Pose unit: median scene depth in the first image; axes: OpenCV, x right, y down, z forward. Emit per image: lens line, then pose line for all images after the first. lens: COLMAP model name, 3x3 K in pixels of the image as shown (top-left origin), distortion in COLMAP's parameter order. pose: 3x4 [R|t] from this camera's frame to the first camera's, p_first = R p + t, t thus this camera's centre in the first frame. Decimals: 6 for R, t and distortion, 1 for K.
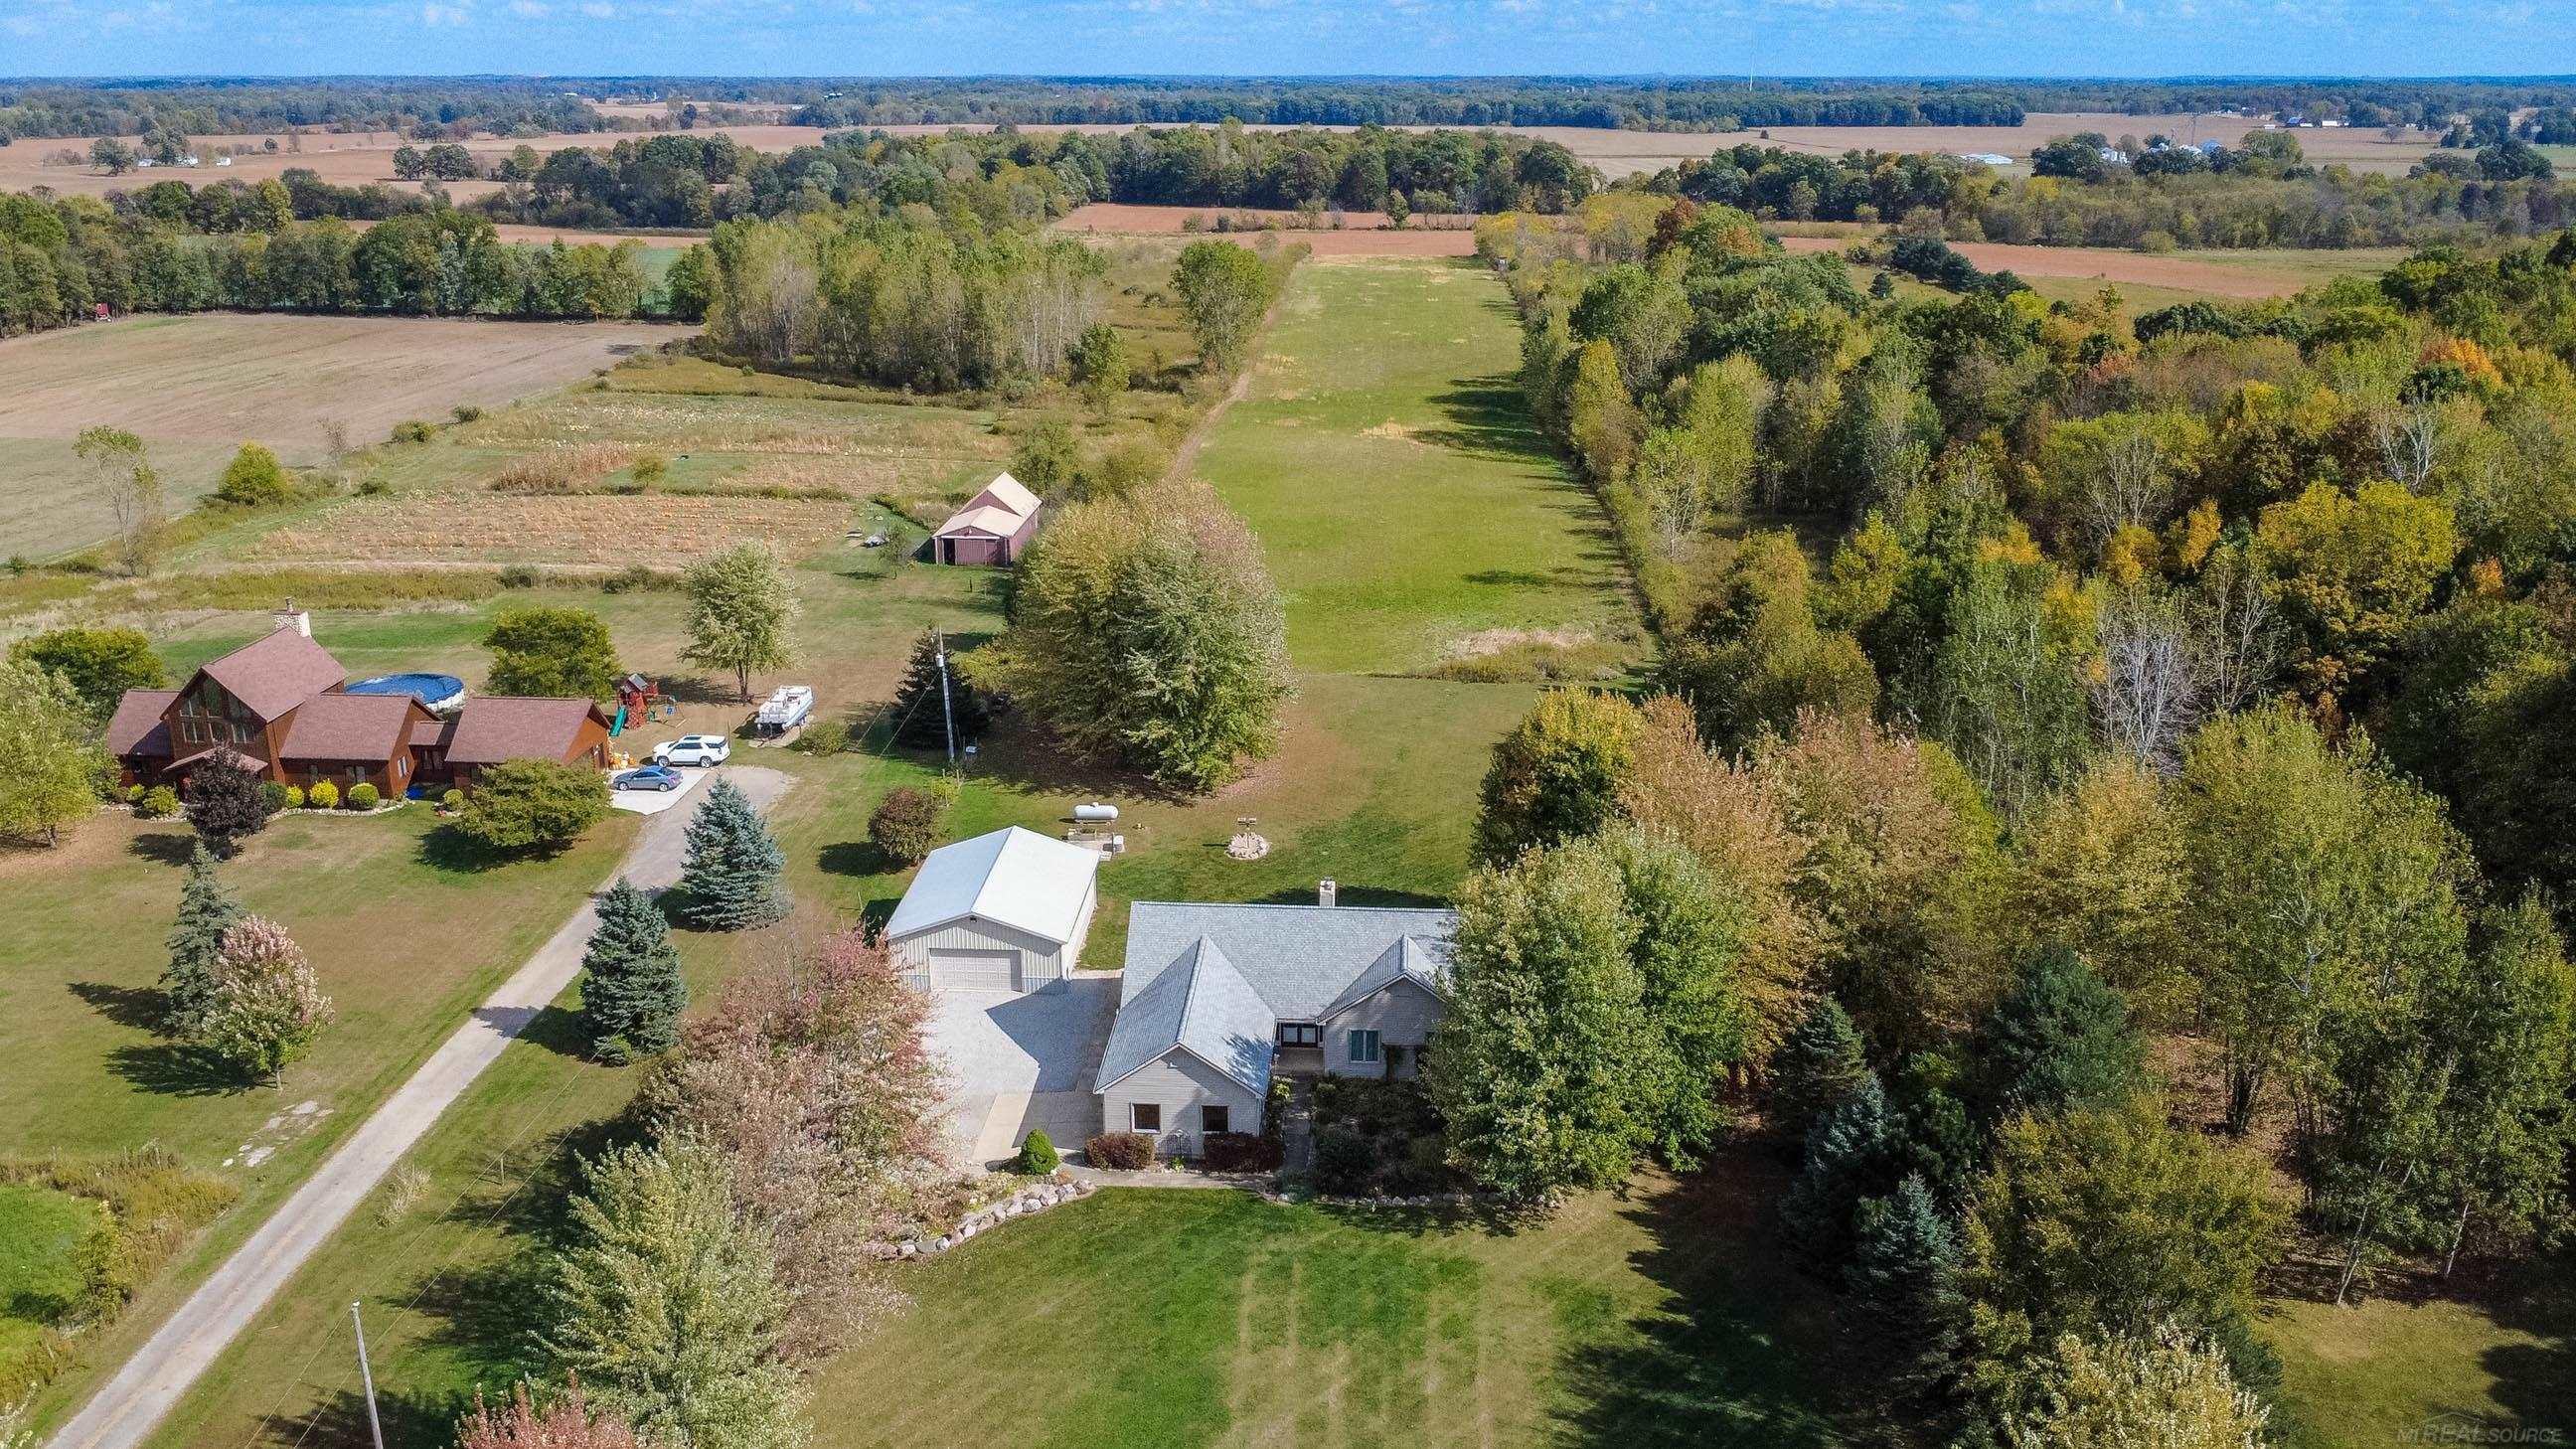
lens RADIAL K [[2063.3, 0, 1288.0], [0, 2063.3, 724.5], [0, 0, 1]] dist [0.004488, -0.001440]
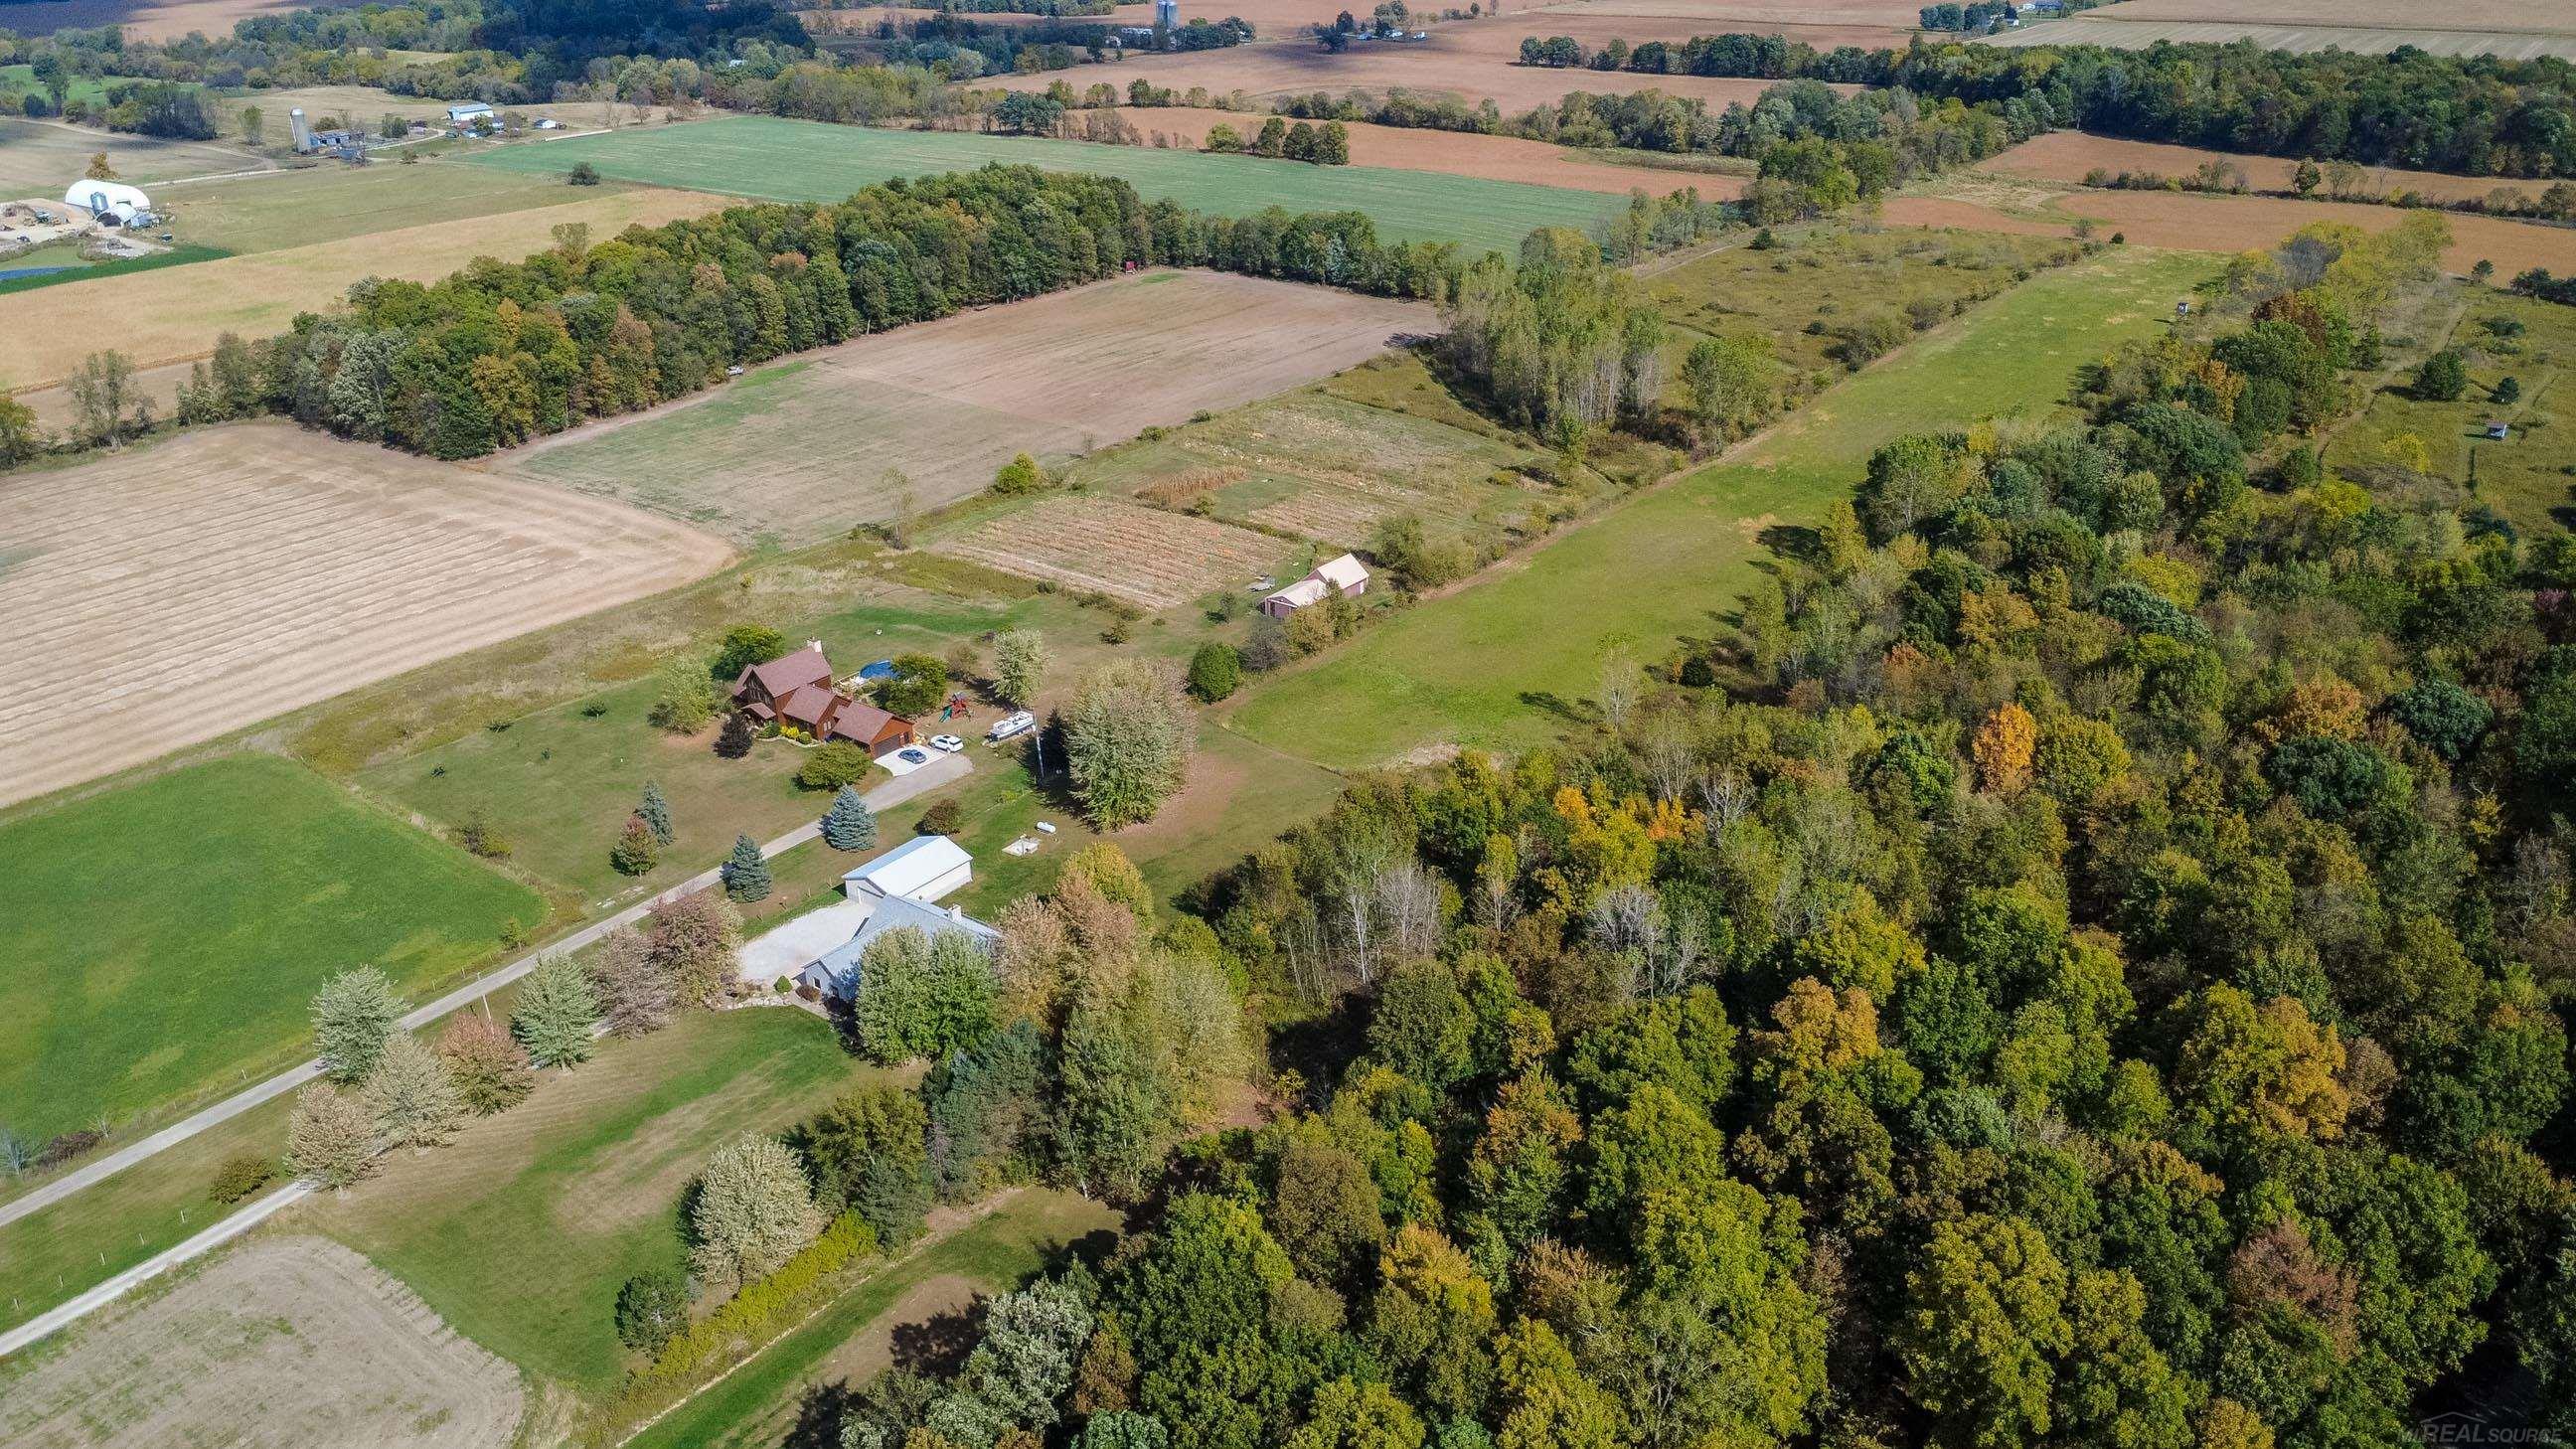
lens RADIAL K [[1918.8, 0, 1288.0], [0, 1918.8, 724.5], [0, 0, 1]] dist [0.002882, -0.000817]
pose [[0.824223, 0.213657, -0.524411, 1.023129], [-0.145496, 0.974901, 0.168519, -0.390580], [0.547254, -0.062598, 0.834623, -0.412643]]
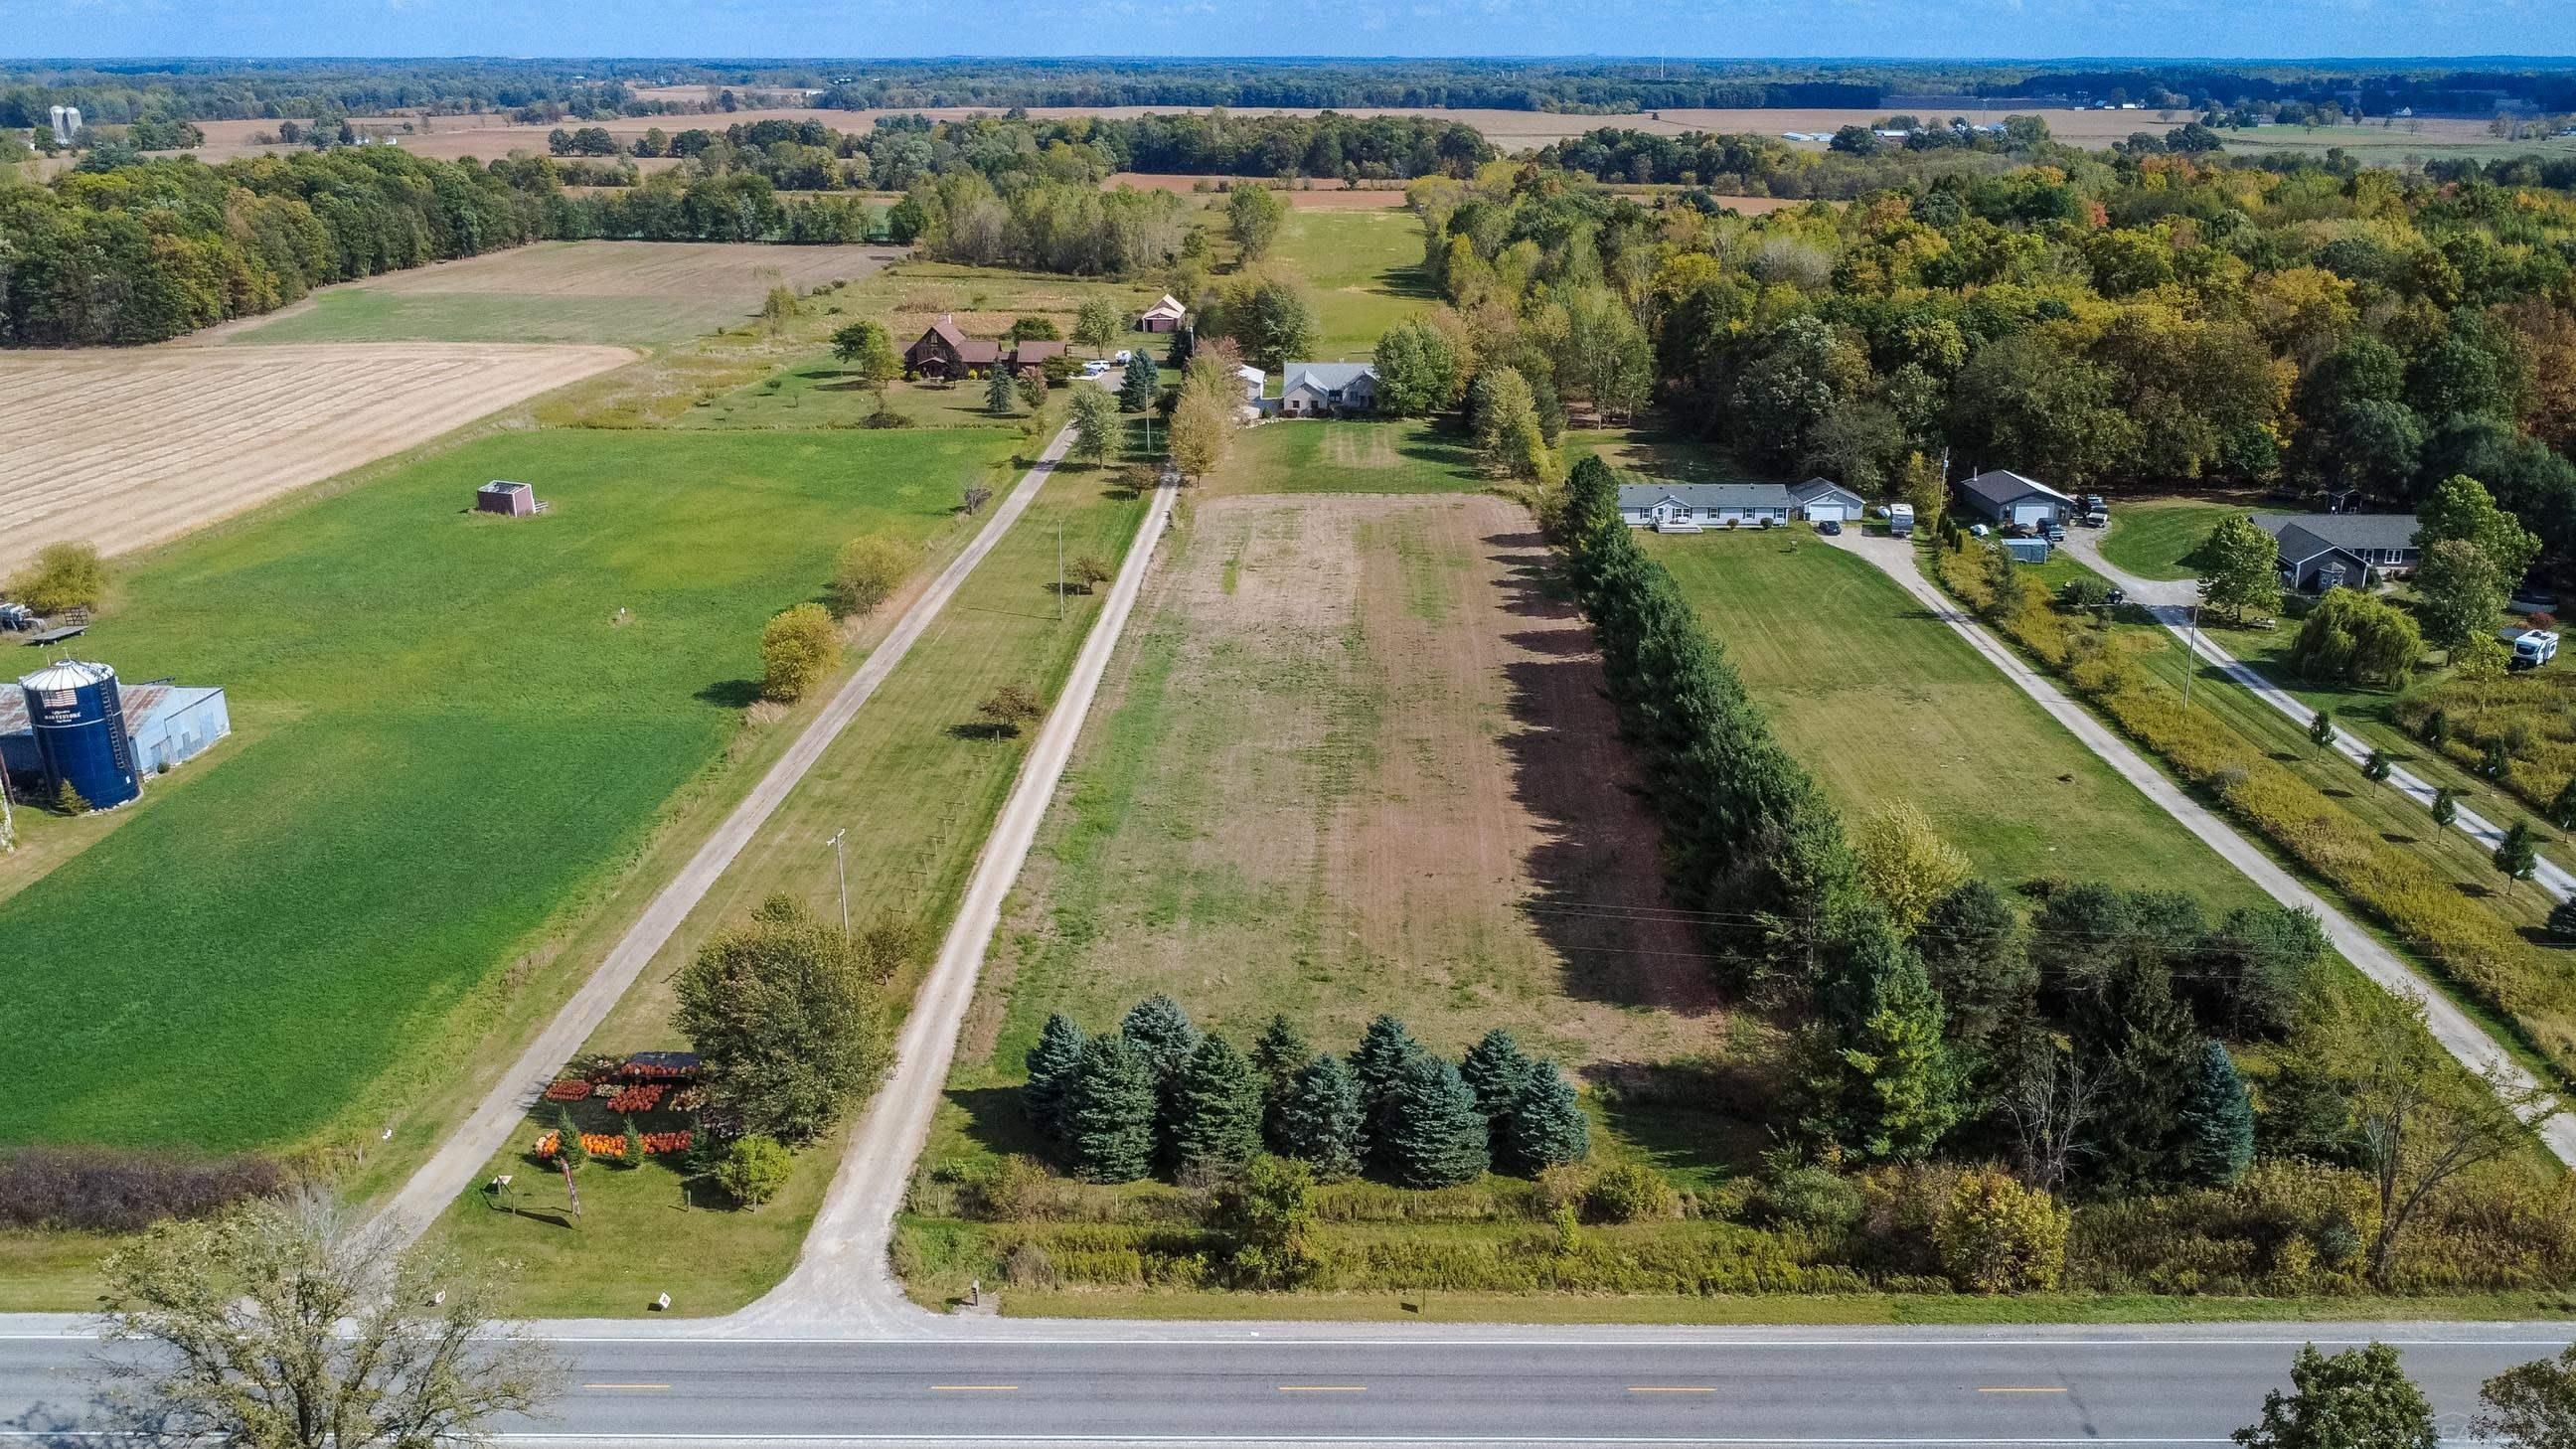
lens RADIAL K [[1961.8, 0, 1341.2], [0, 1961.8, 729.8], [0, 0, 1]] dist [0.004187, -0.001824]
pose [[0.998791, -0.015726, 0.046570, -0.103532], [0.014507, 0.999546, 0.026395, 0.439622], [-0.046964, -0.025688, 0.998566, -1.626962]]
